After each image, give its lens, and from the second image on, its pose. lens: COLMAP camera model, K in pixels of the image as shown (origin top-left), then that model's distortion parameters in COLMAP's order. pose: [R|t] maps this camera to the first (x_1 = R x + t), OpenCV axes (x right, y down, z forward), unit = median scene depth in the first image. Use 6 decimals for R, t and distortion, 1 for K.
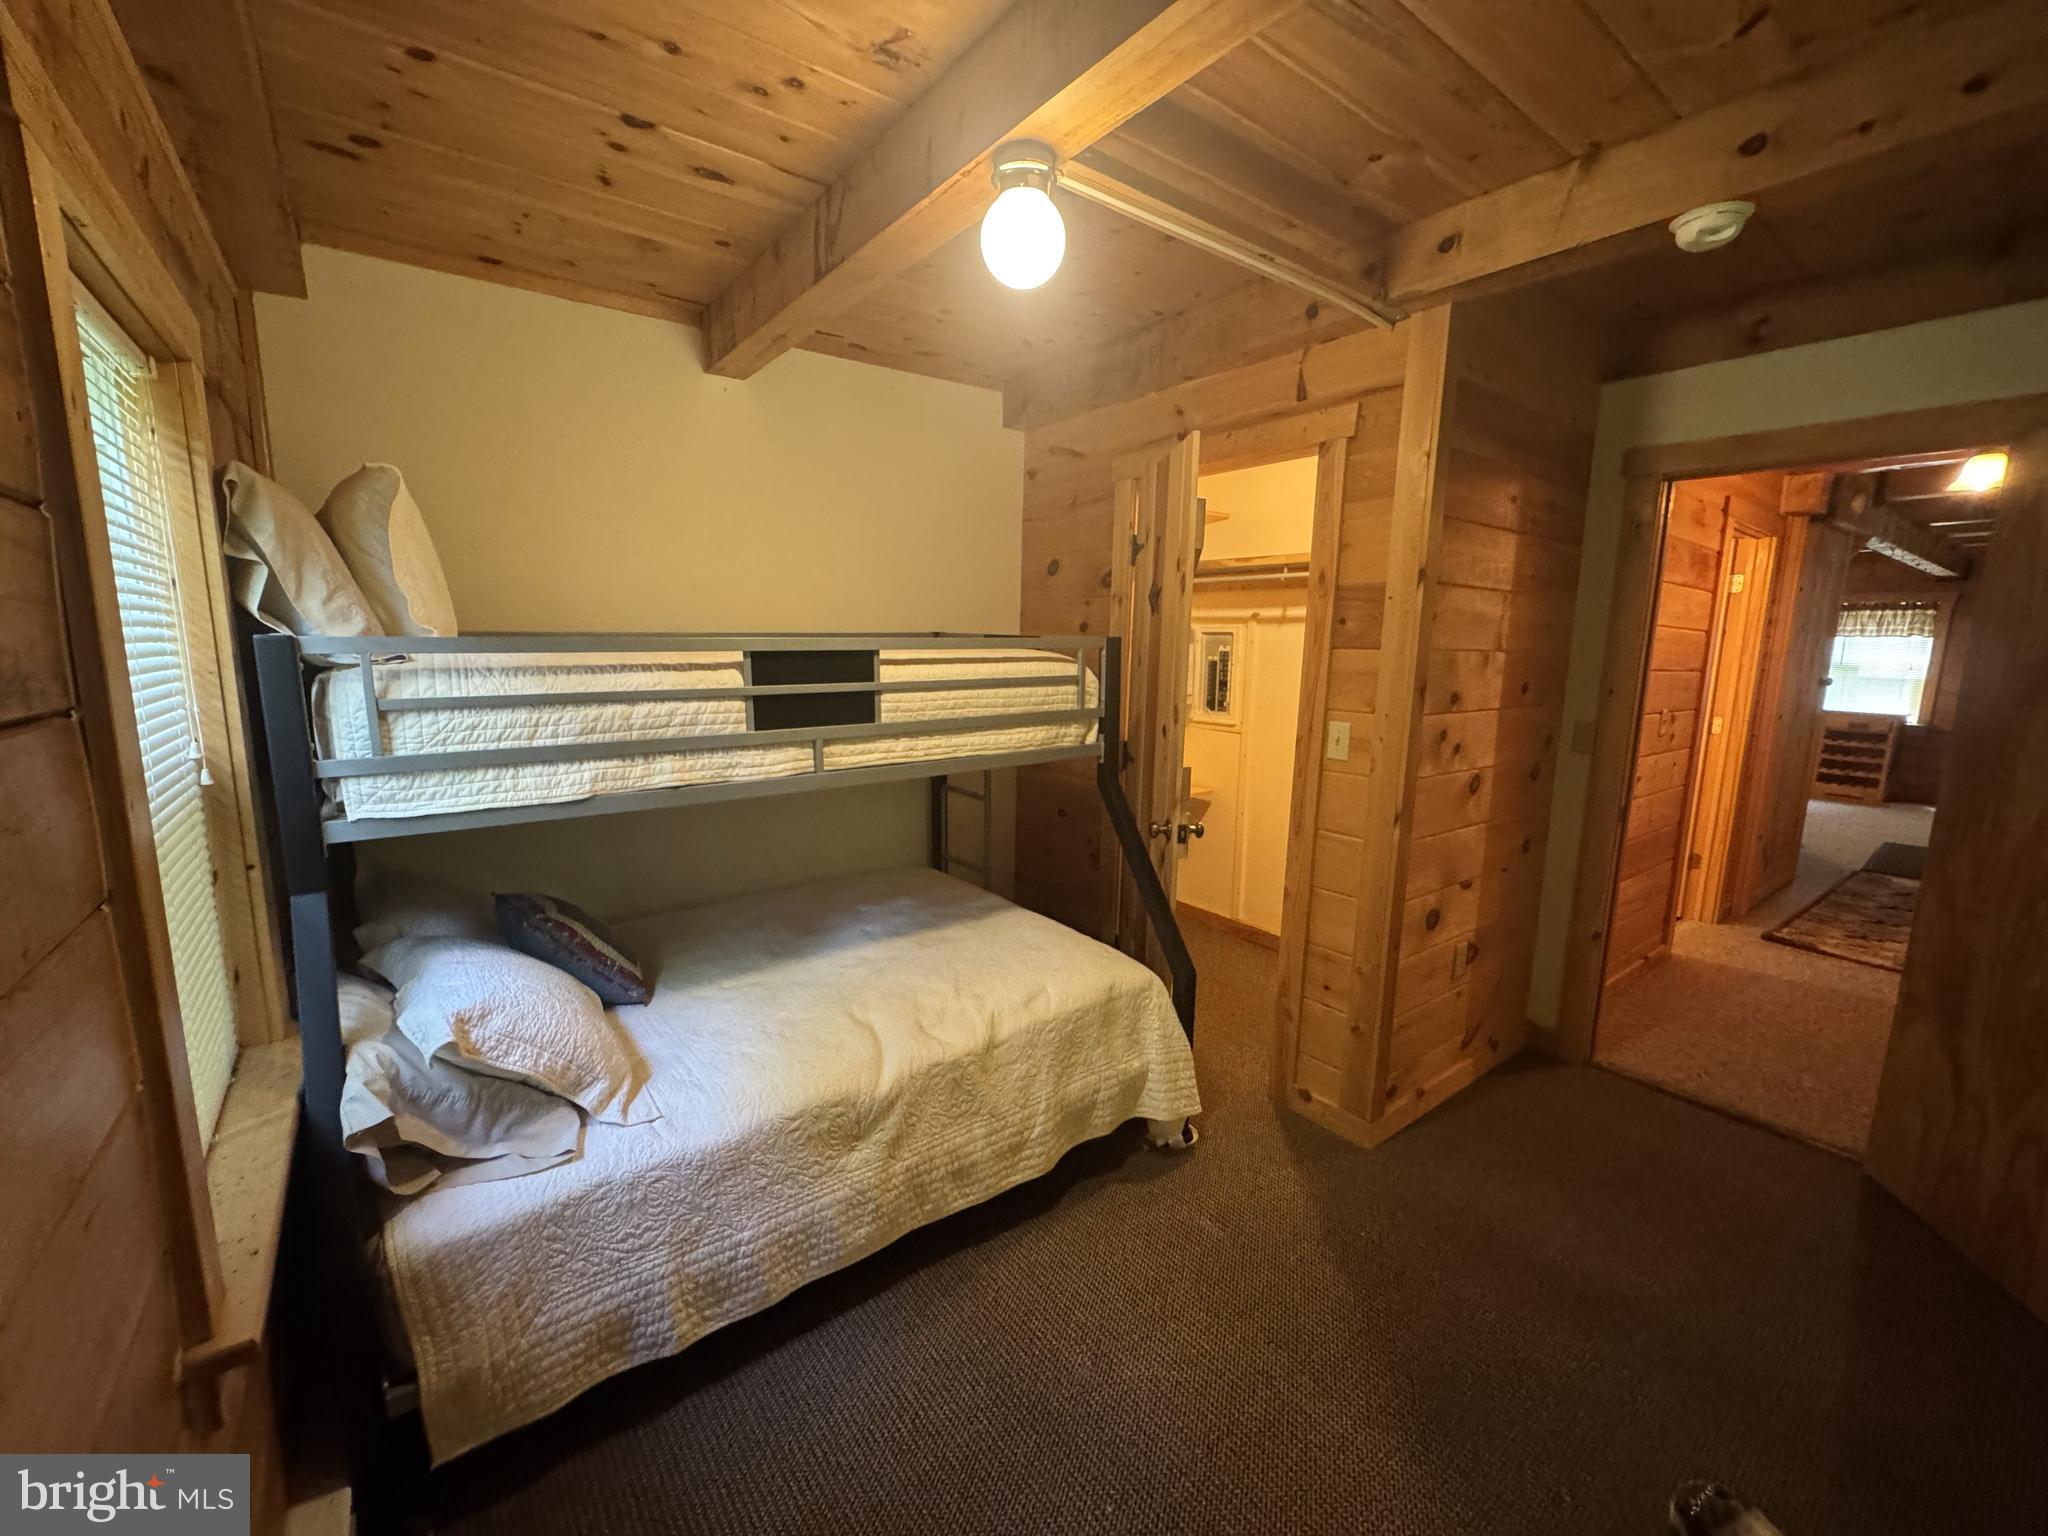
lens RADIAL K [[824.2, 0, 1021.4], [0, 824.2, 764.9], [0, 0, 1]] dist [-0.001013, -0.000606]
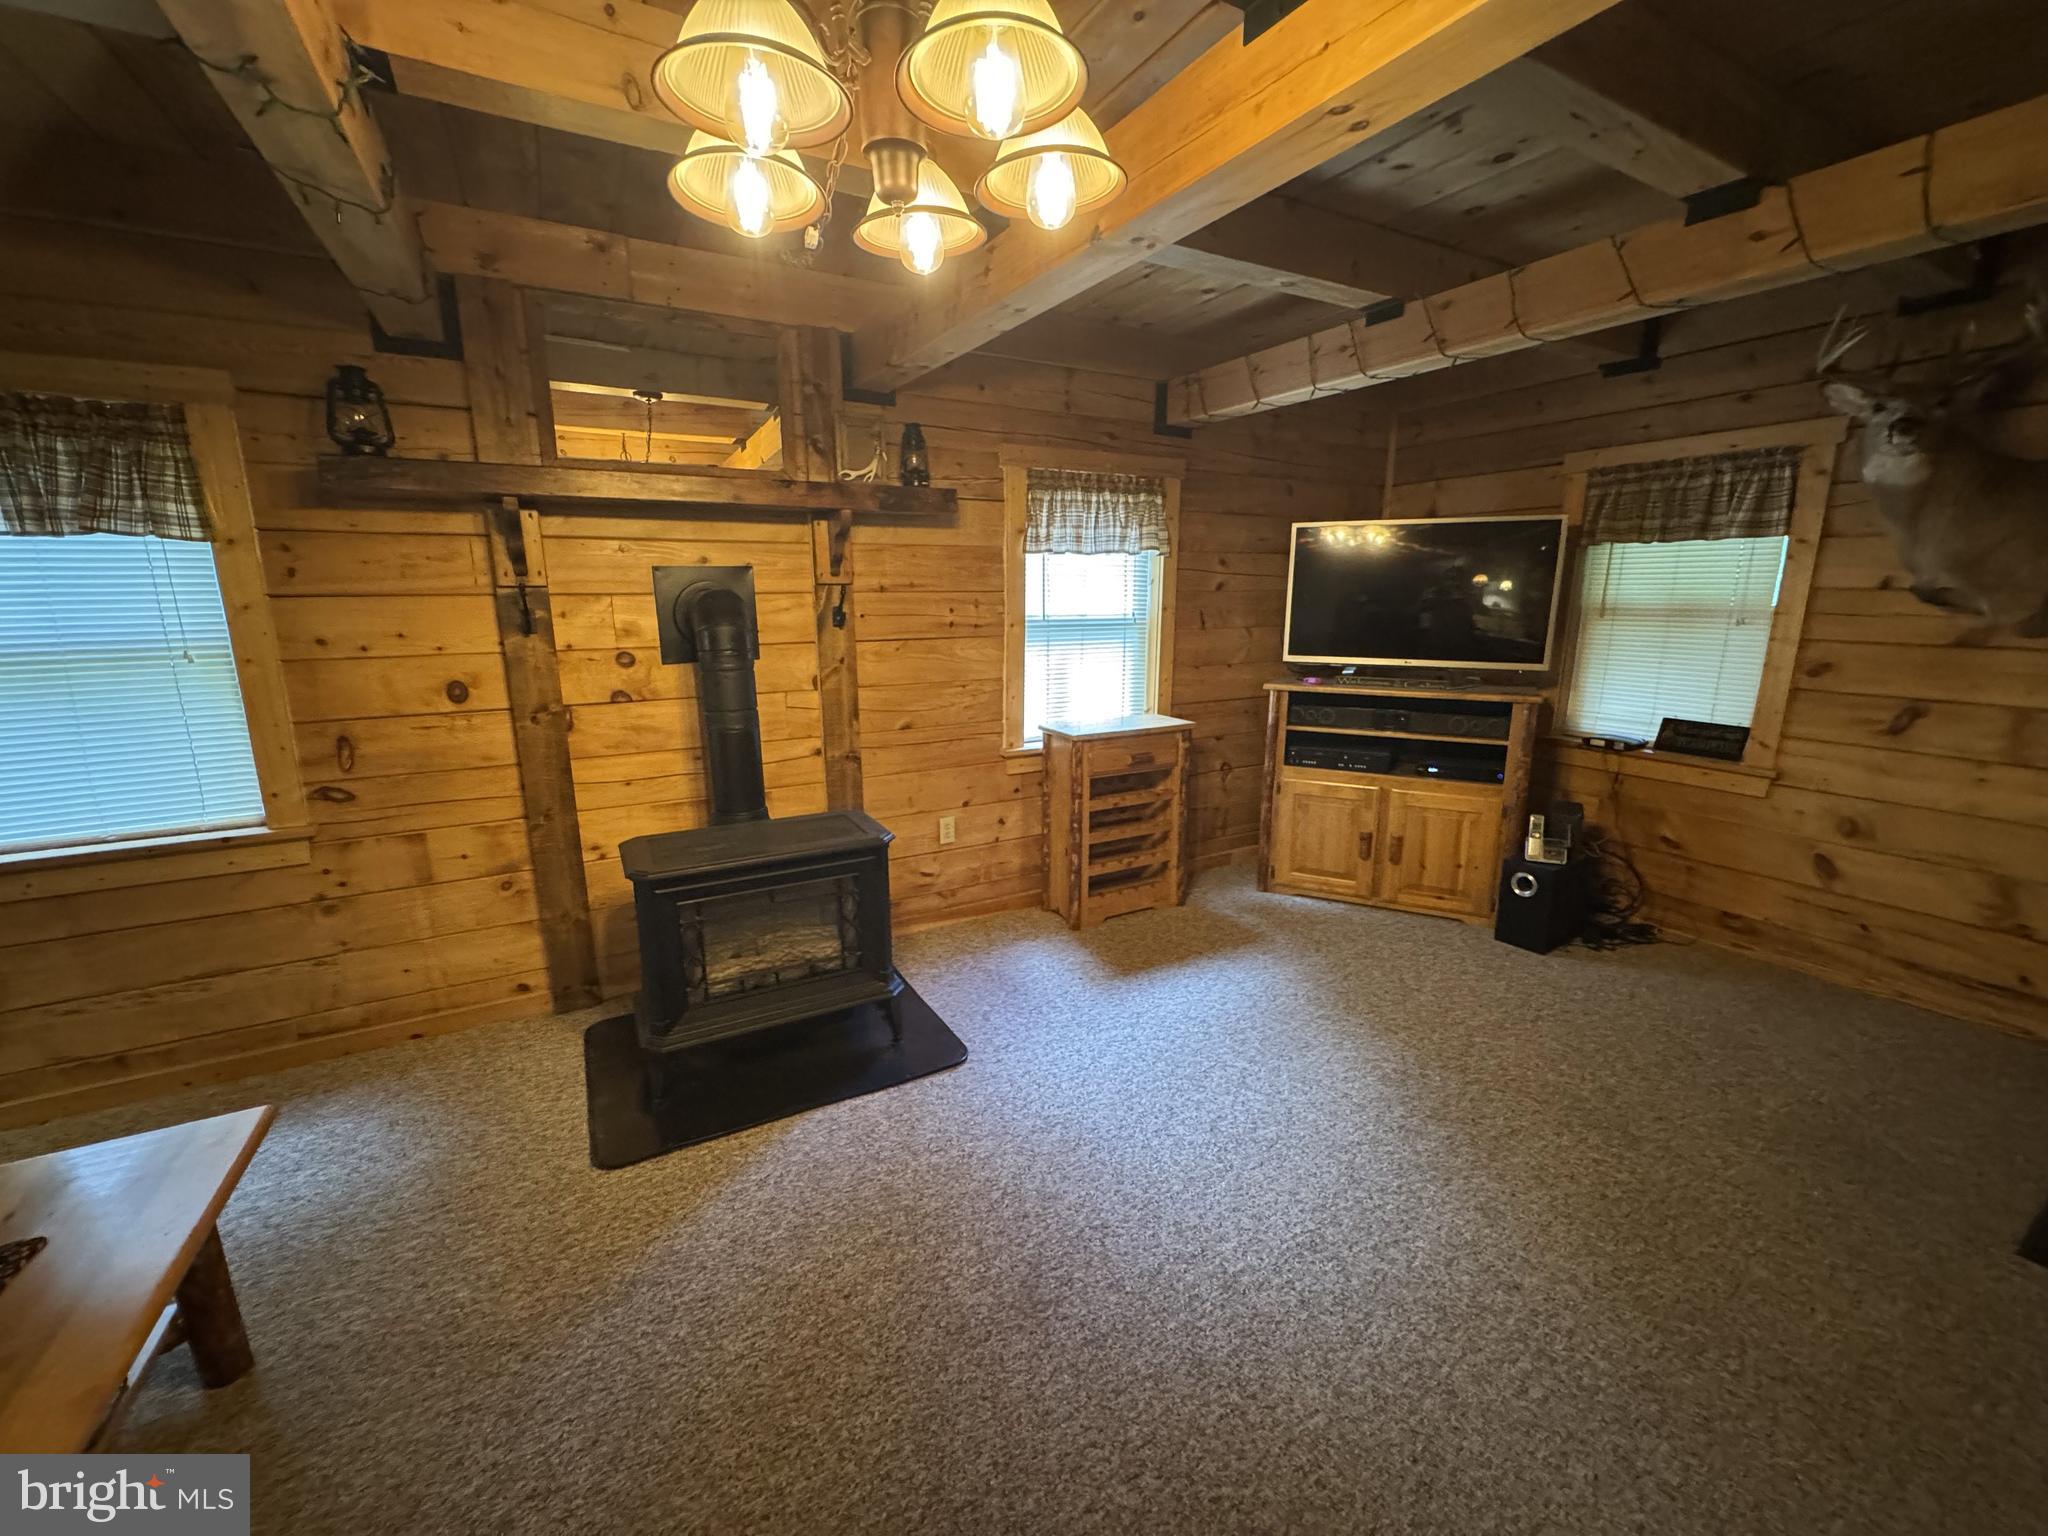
lens RADIAL K [[824.2, 0, 1026.1], [0, 824.2, 767.5], [0, 0, 1]] dist [-0.001013, -0.000606]
pose [[0.133405, -0.238627, 0.961905, 0.574361], [0.161406, 0.962853, 0.216477, -0.145328], [-0.977830, 0.126379, 0.166965, 0.967476]]
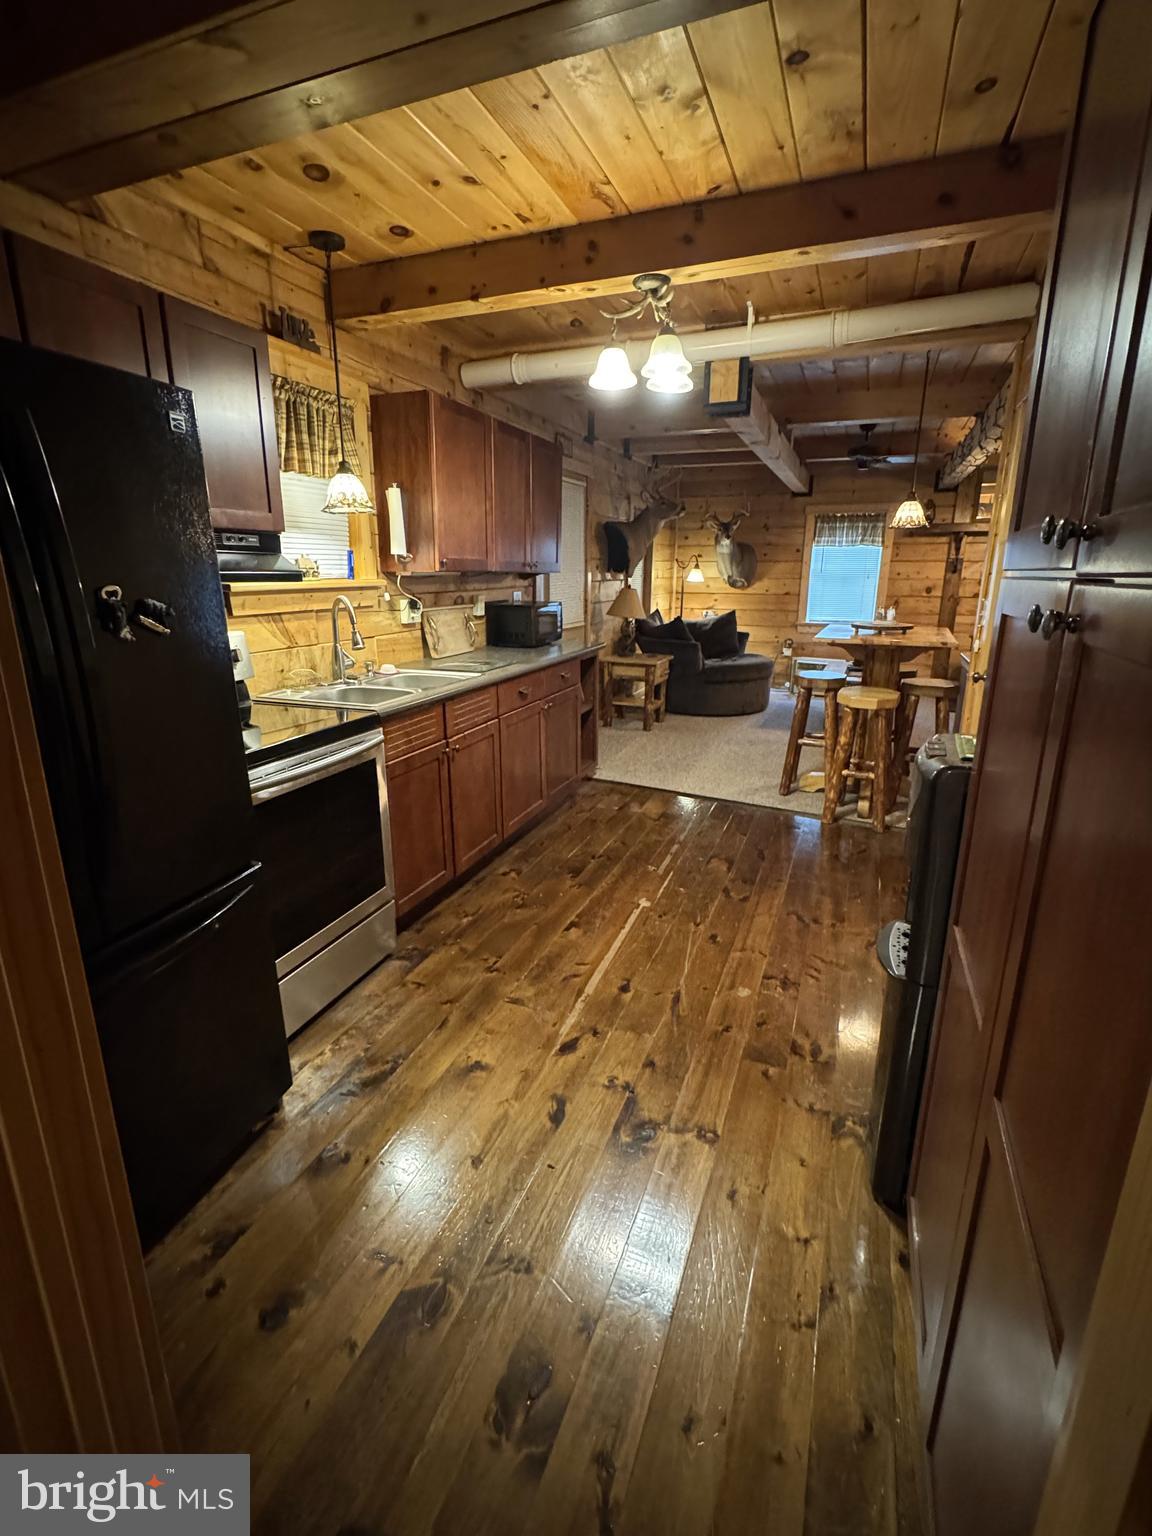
lens RADIAL K [[723.7, 0, 570.8], [0, 723.7, 767.5], [0, 0, 1]] dist [-0.003038, 0.001129]
pose [[0.854382, -0.153857, 0.496346, -0.045740], [0.097346, 0.985642, 0.137963, -0.087598], [-0.510446, -0.069556, 0.857092, 0.644598]]
